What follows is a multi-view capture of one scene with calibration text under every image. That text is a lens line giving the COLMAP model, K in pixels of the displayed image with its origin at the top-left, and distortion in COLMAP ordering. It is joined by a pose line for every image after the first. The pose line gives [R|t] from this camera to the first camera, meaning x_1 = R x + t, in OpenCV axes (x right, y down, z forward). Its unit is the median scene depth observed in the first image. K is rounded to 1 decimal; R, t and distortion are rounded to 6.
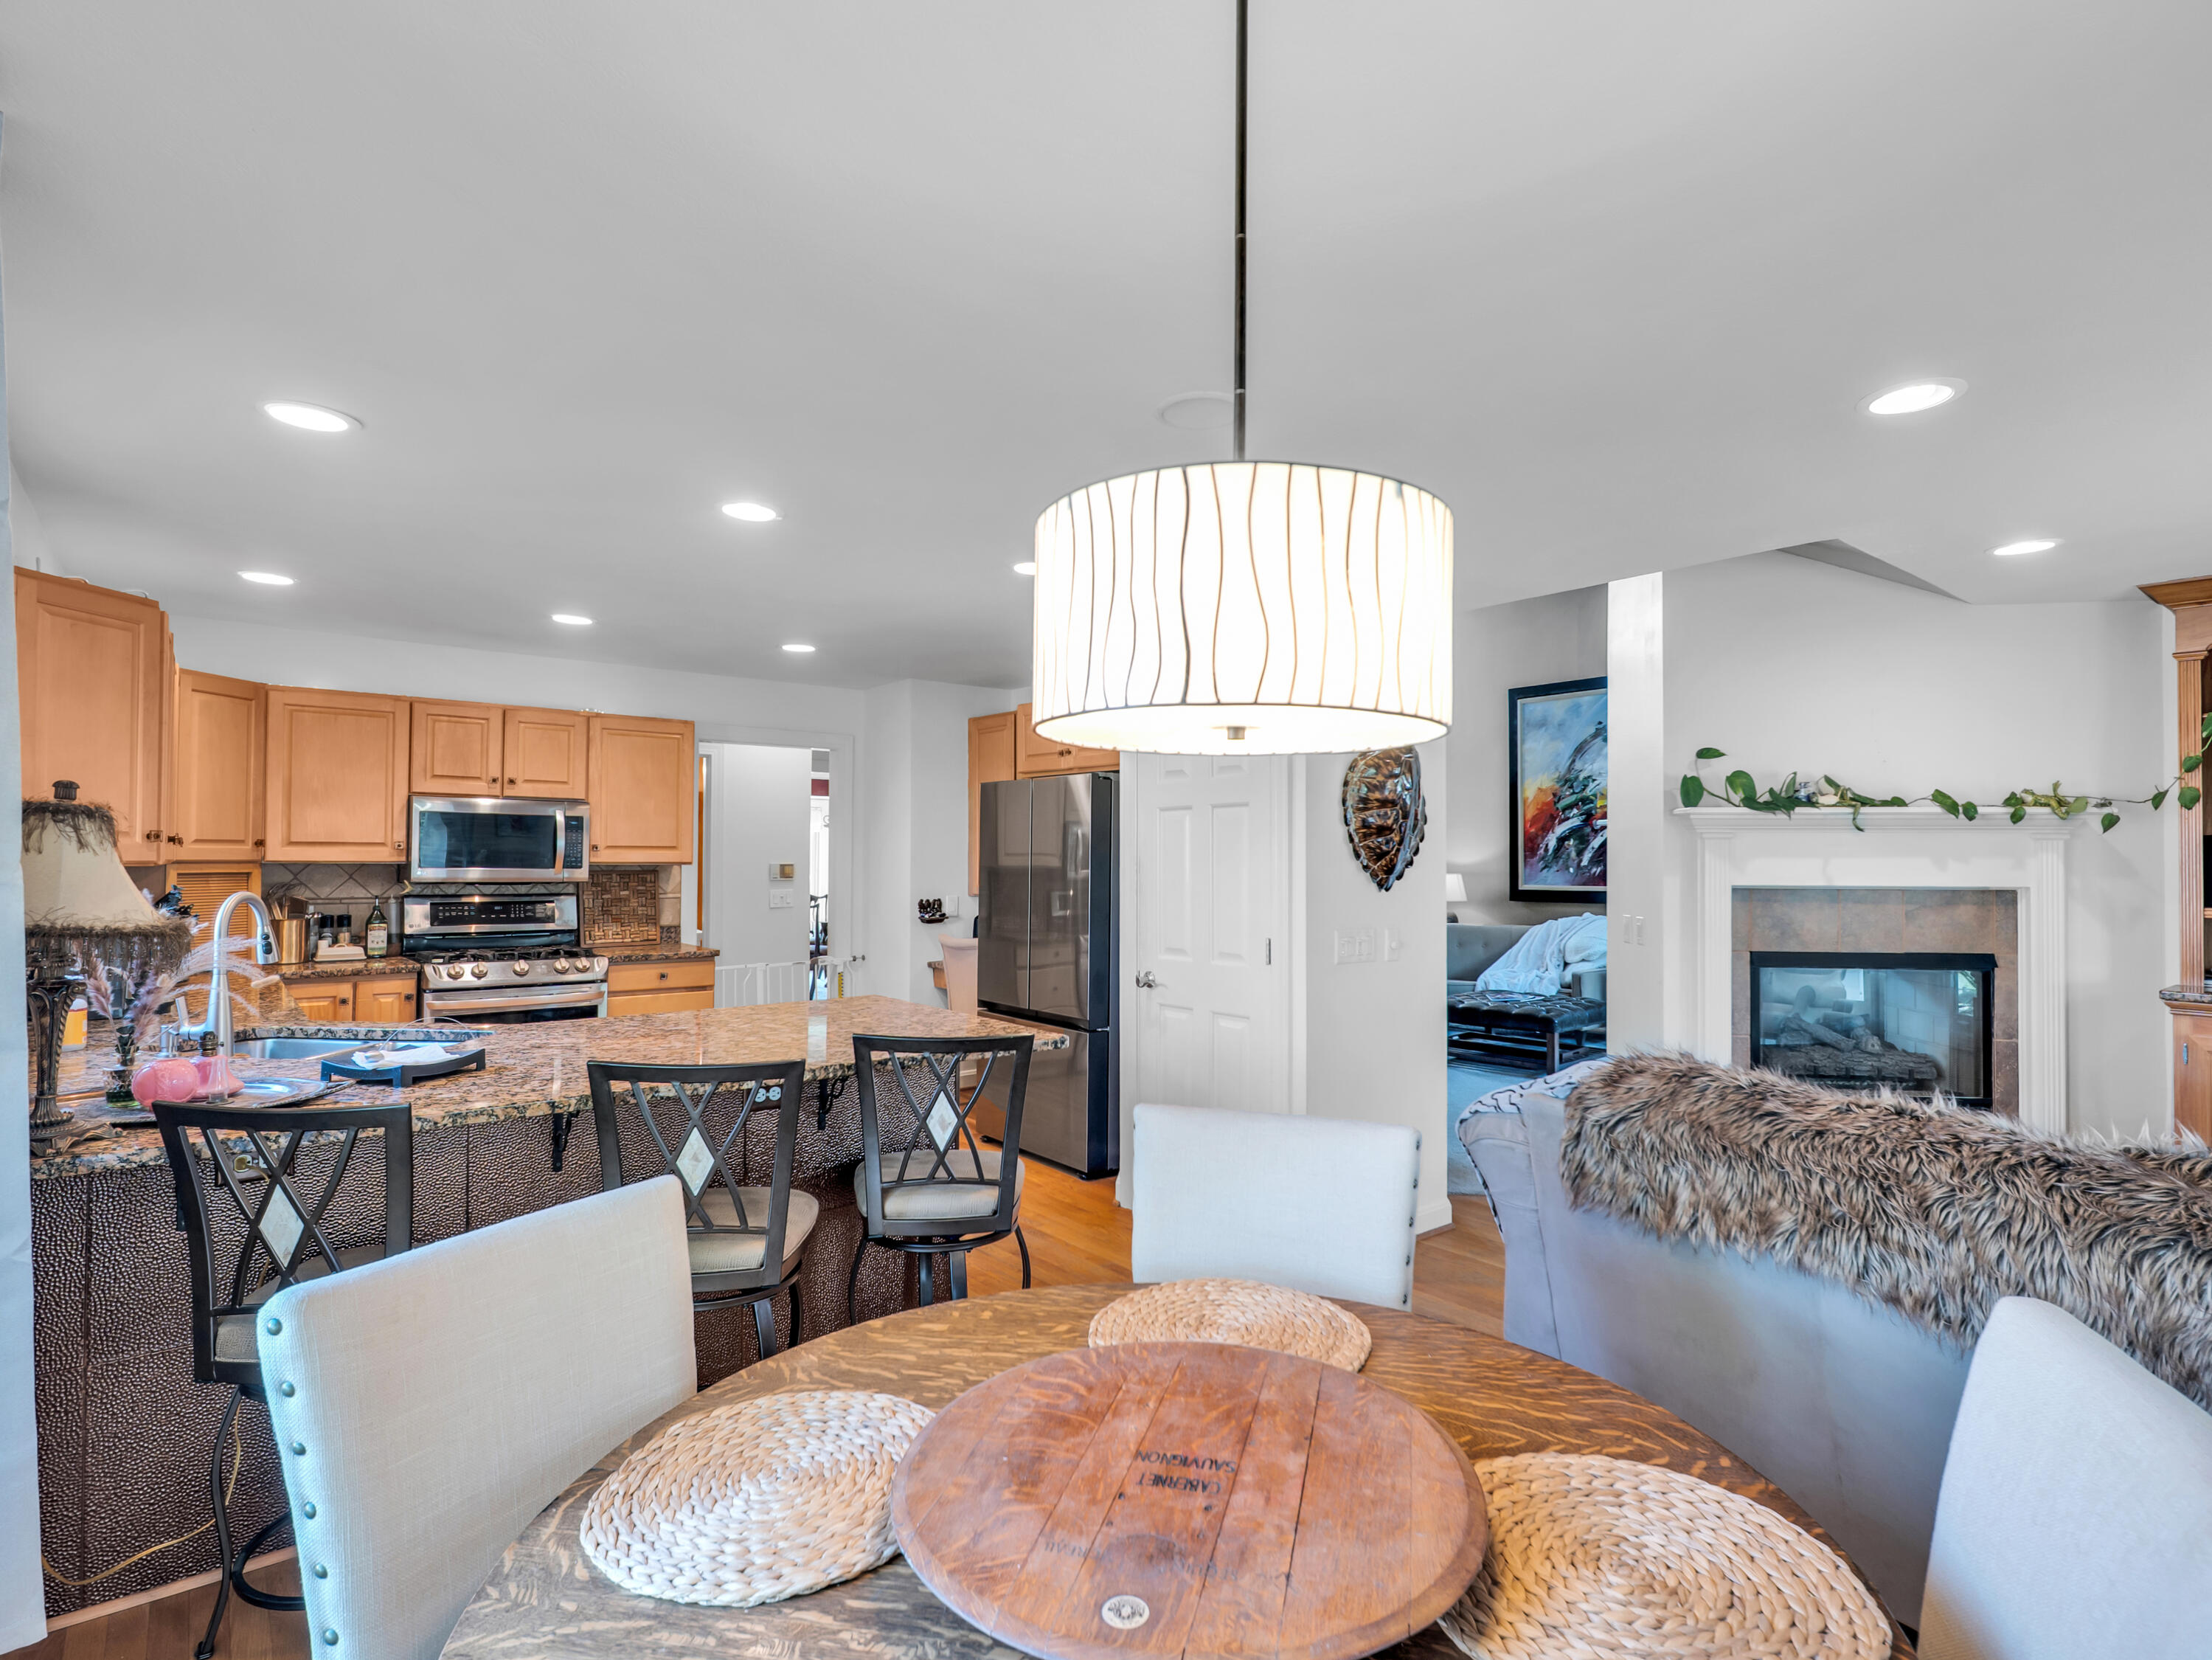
lens RADIAL K [[1104.5, 0, 1105.2], [0, 1104.5, 843.1], [0, 0, 1]] dist [0.003336, 0.000746]
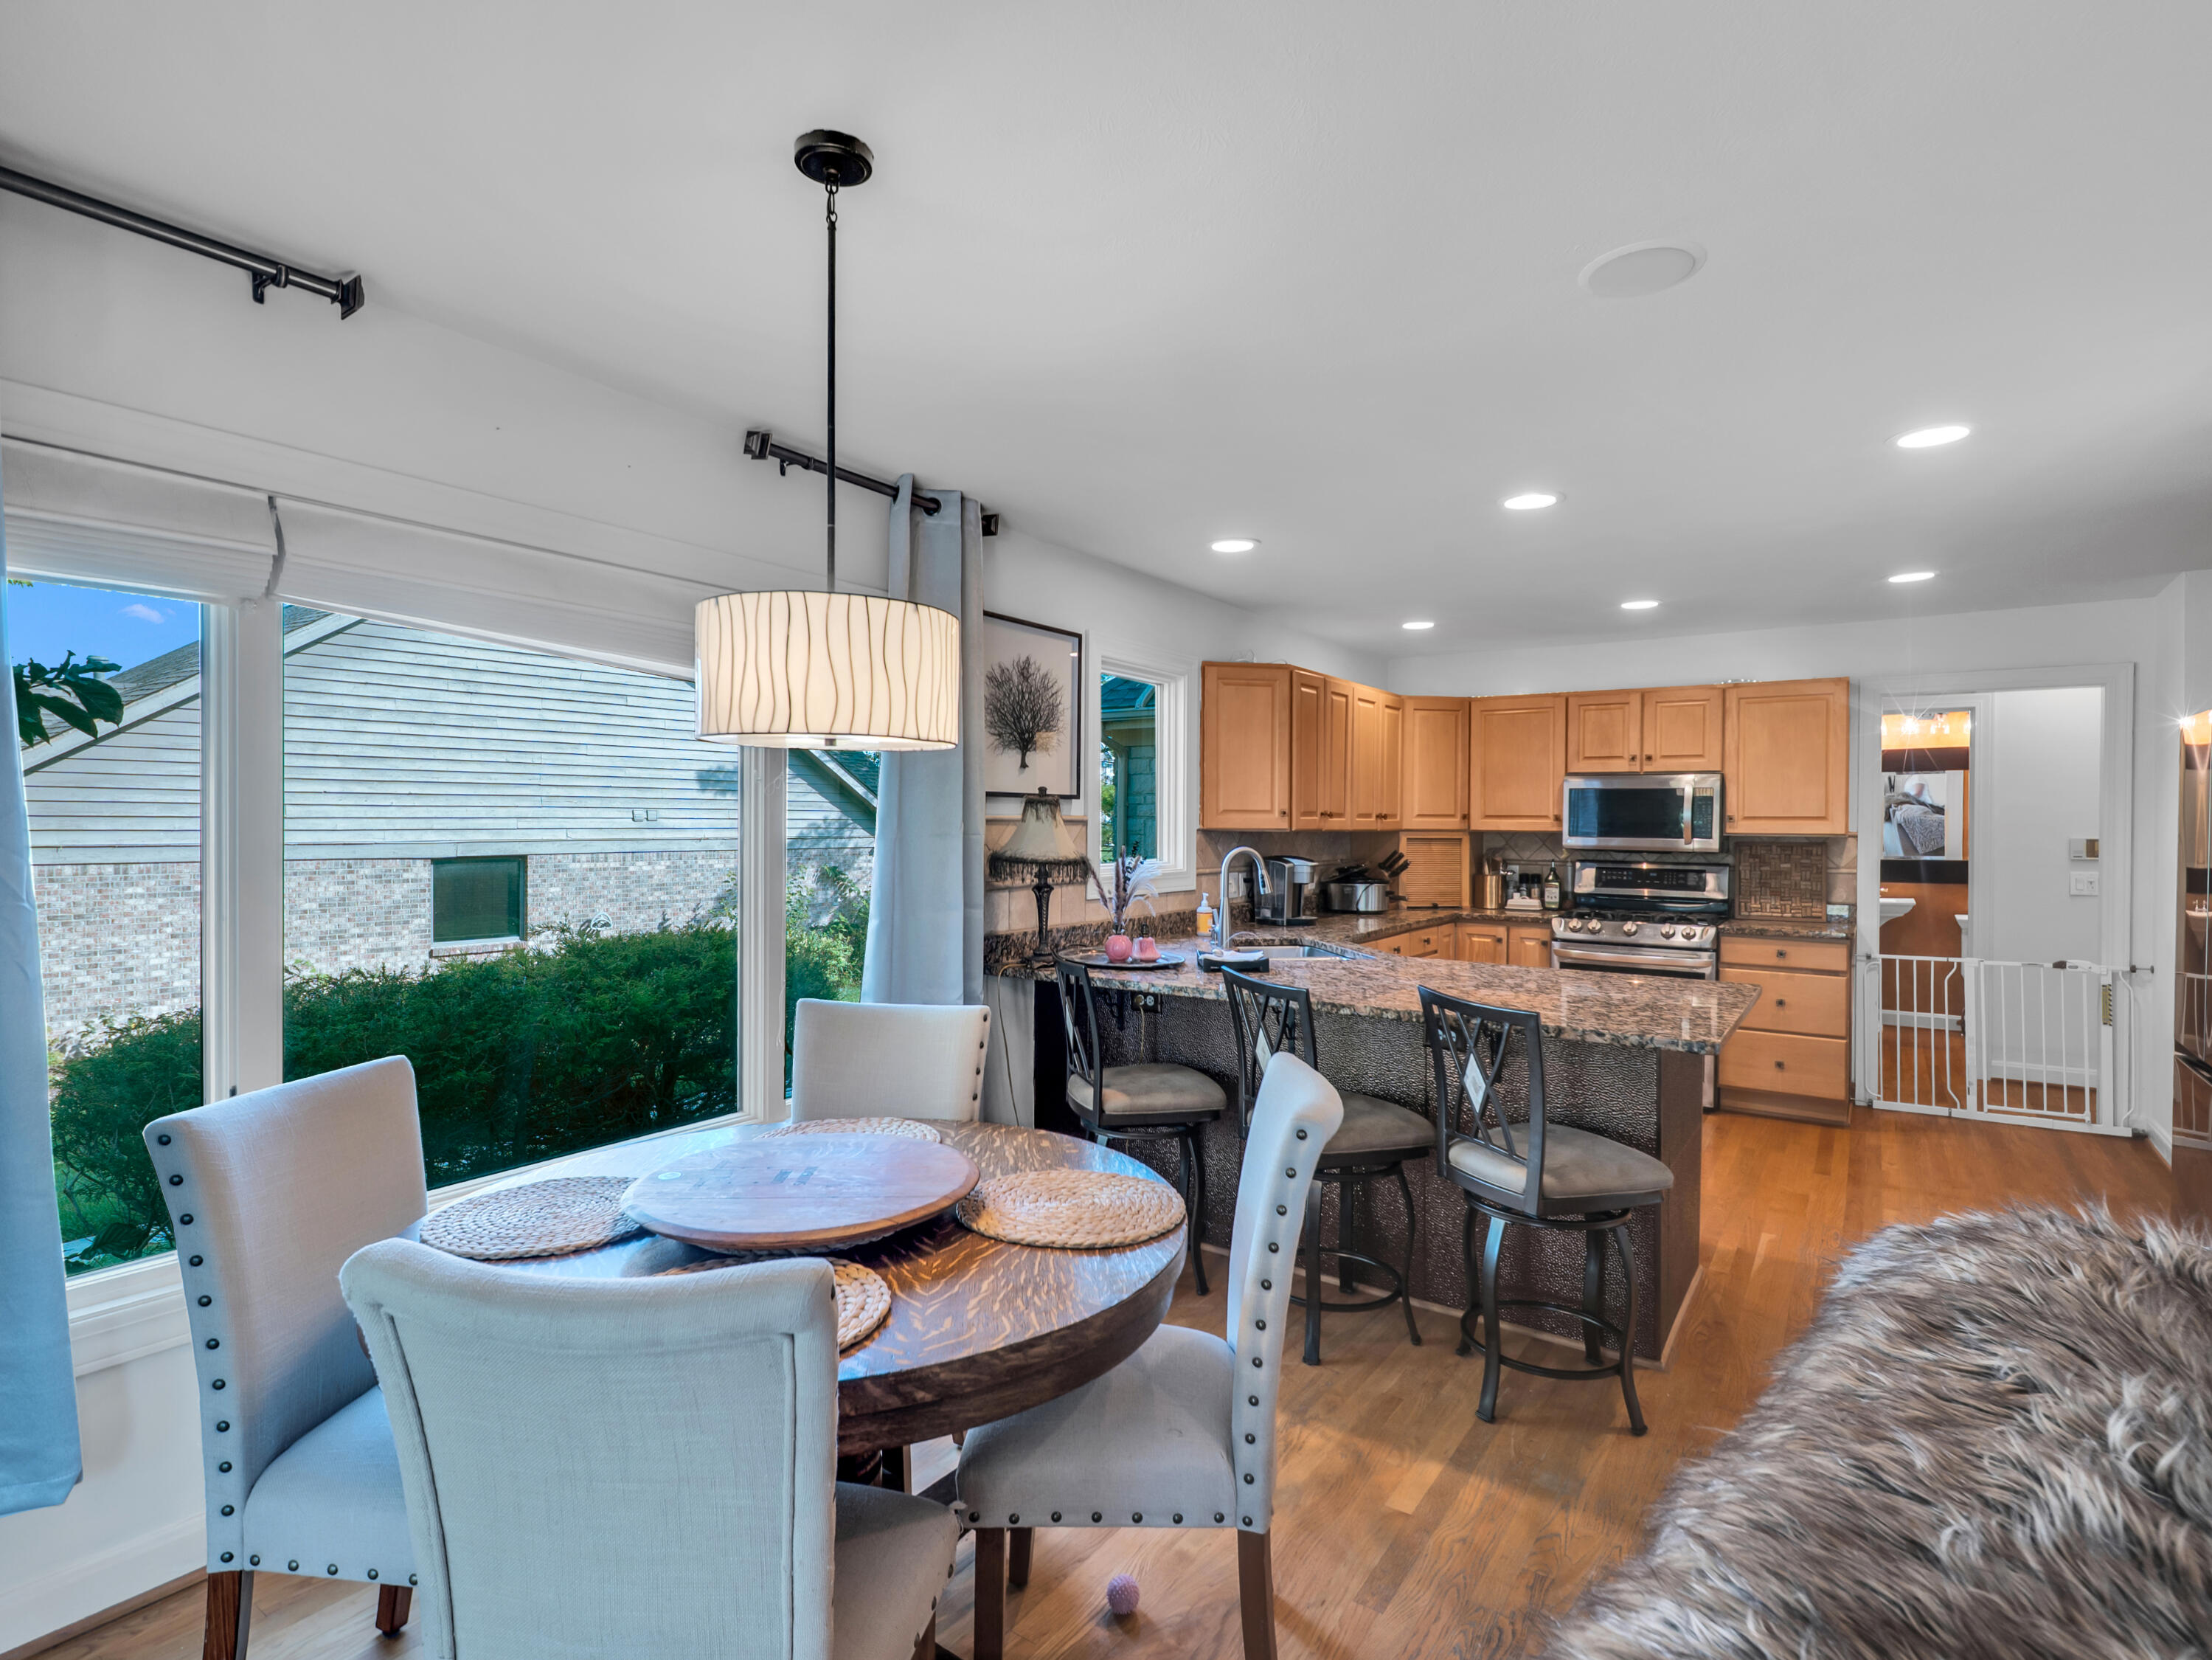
lens RADIAL K [[1095.1, 0, 1106.0], [0, 1095.1, 830.0], [0, 0, 1]] dist [-0.003316, 0.000034]
pose [[0.278432, 0.003309, -0.960450, 0.358315], [0.007413, 0.999957, 0.005594, 0.004966], [0.960427, -0.008677, 0.278395, 0.194370]]
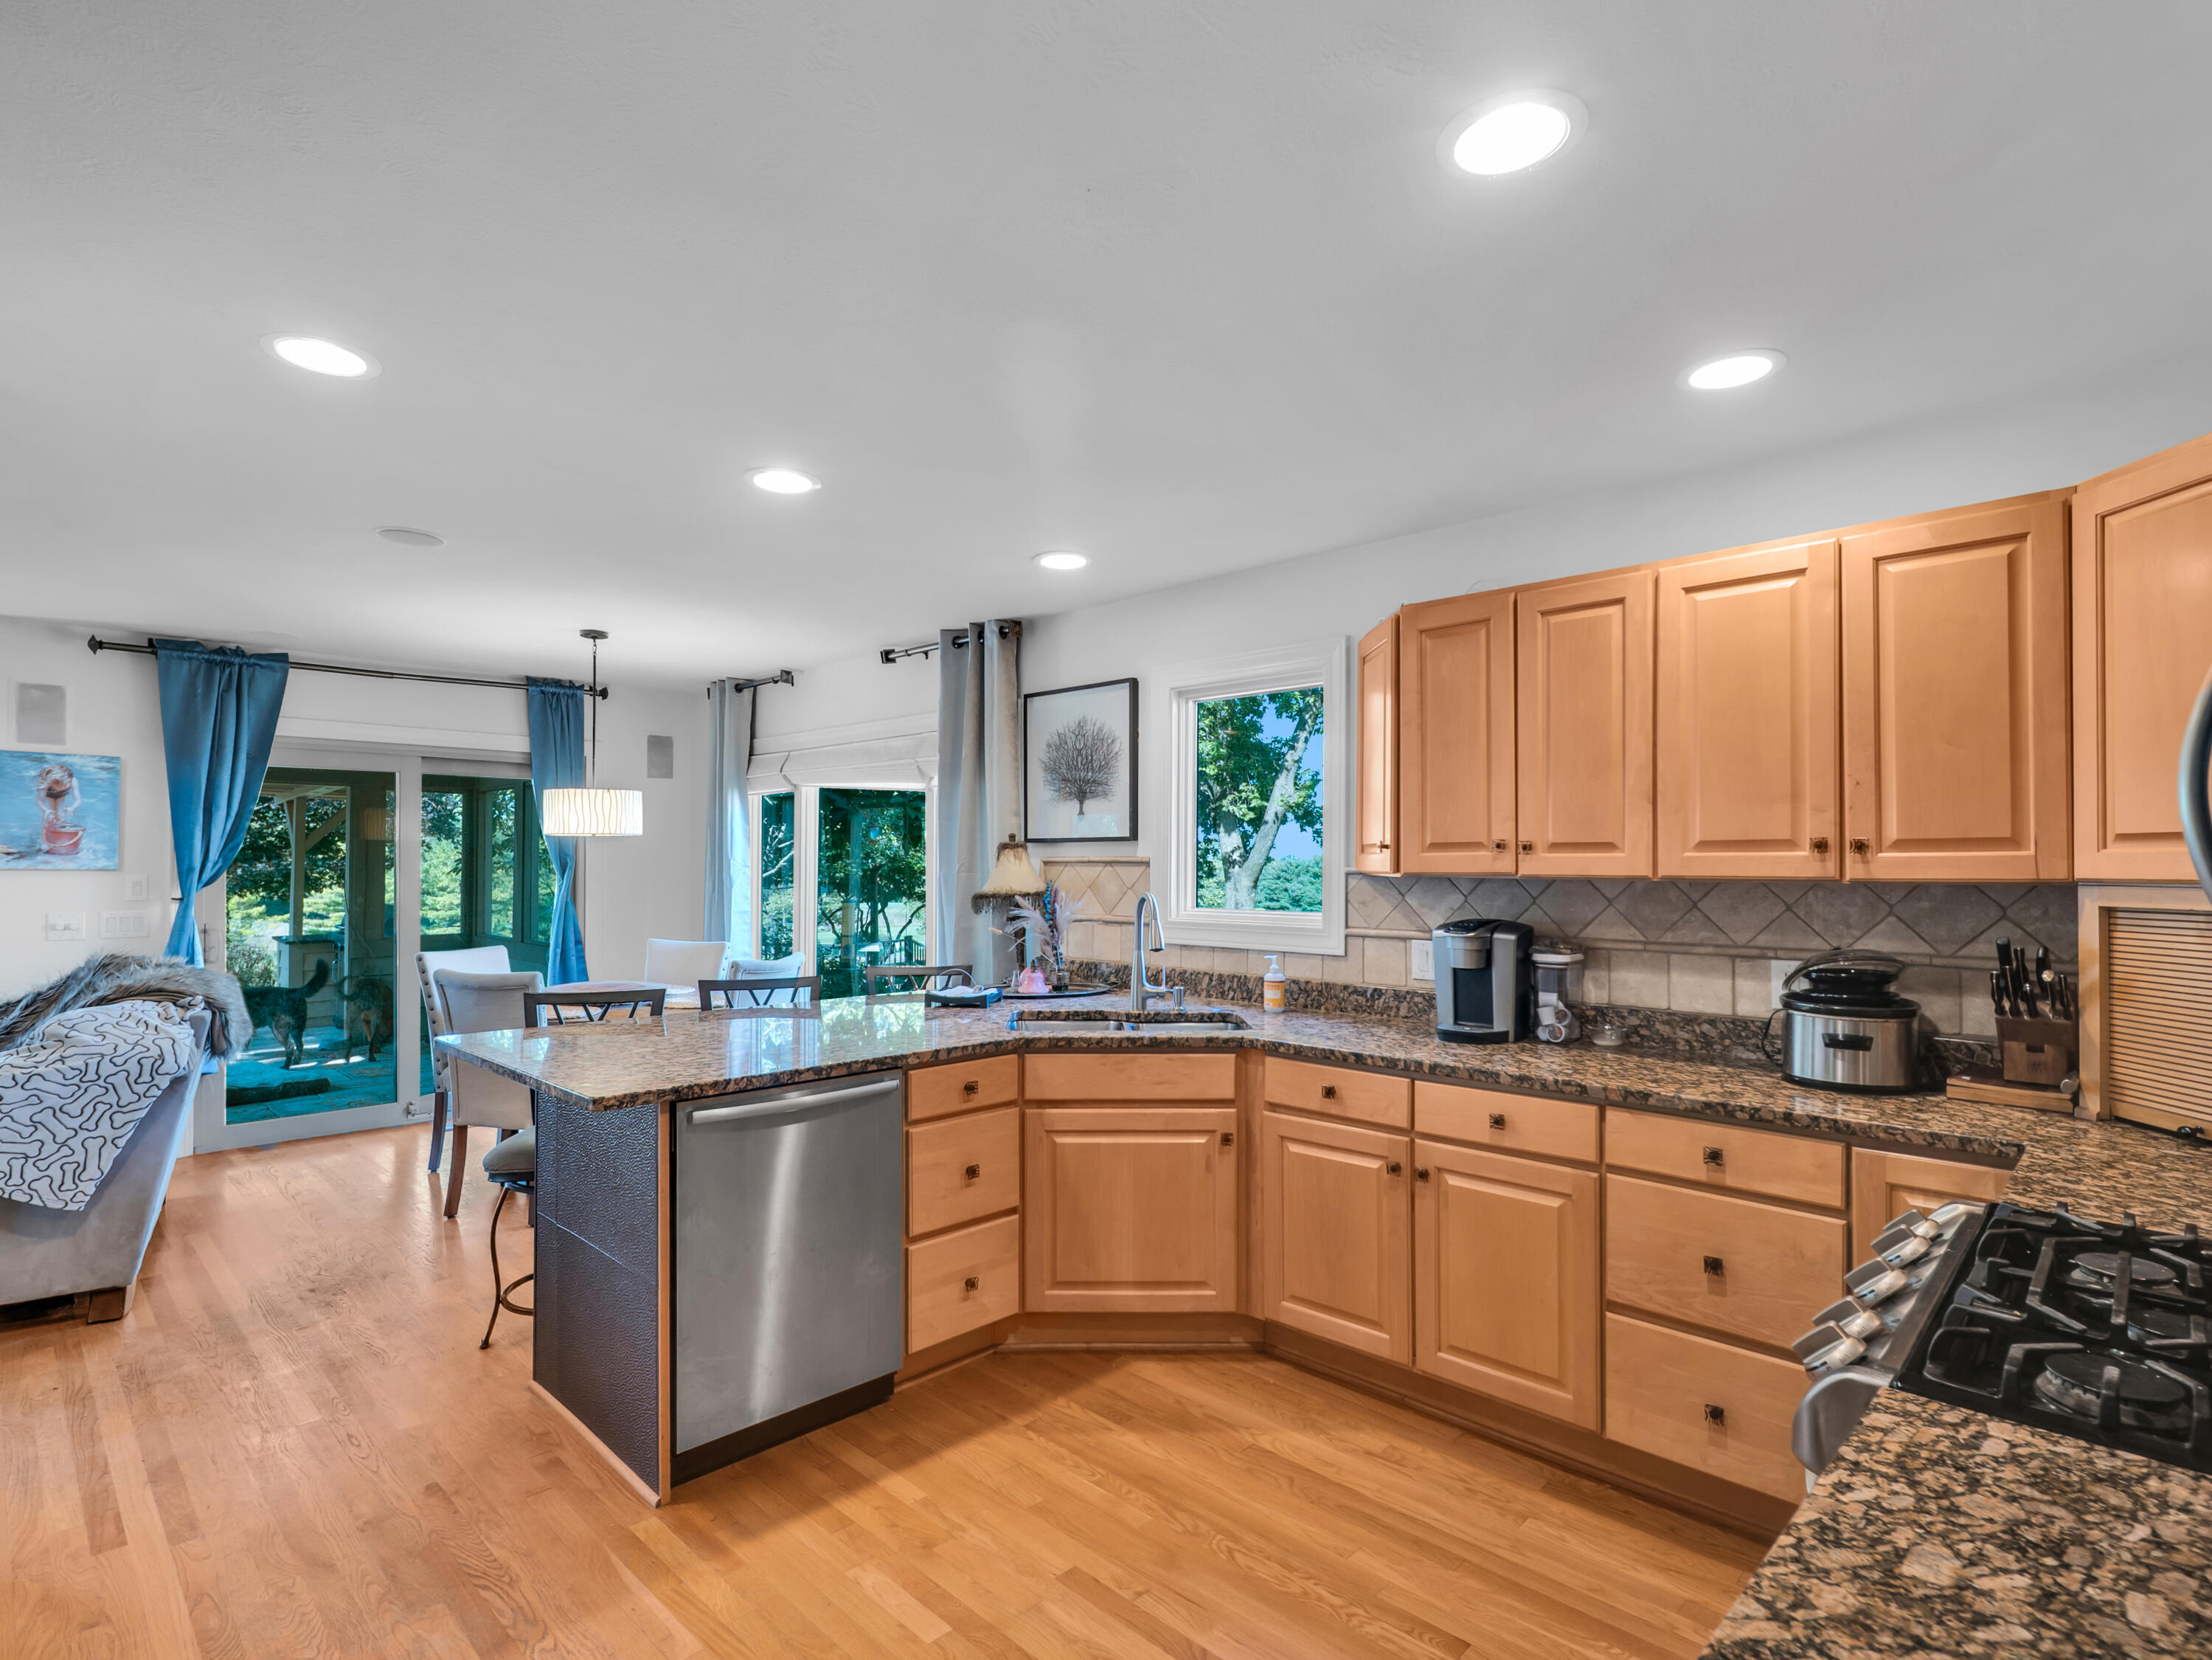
lens RADIAL K [[1104.5, 0, 1105.2], [0, 1104.5, 843.1], [0, 0, 1]] dist [0.003336, 0.000746]
pose [[-0.991714, -0.009201, -0.128134, -0.282967], [-0.005243, 0.999500, -0.031188, 0.014323], [0.128357, -0.030258, -0.991266, 1.194457]]
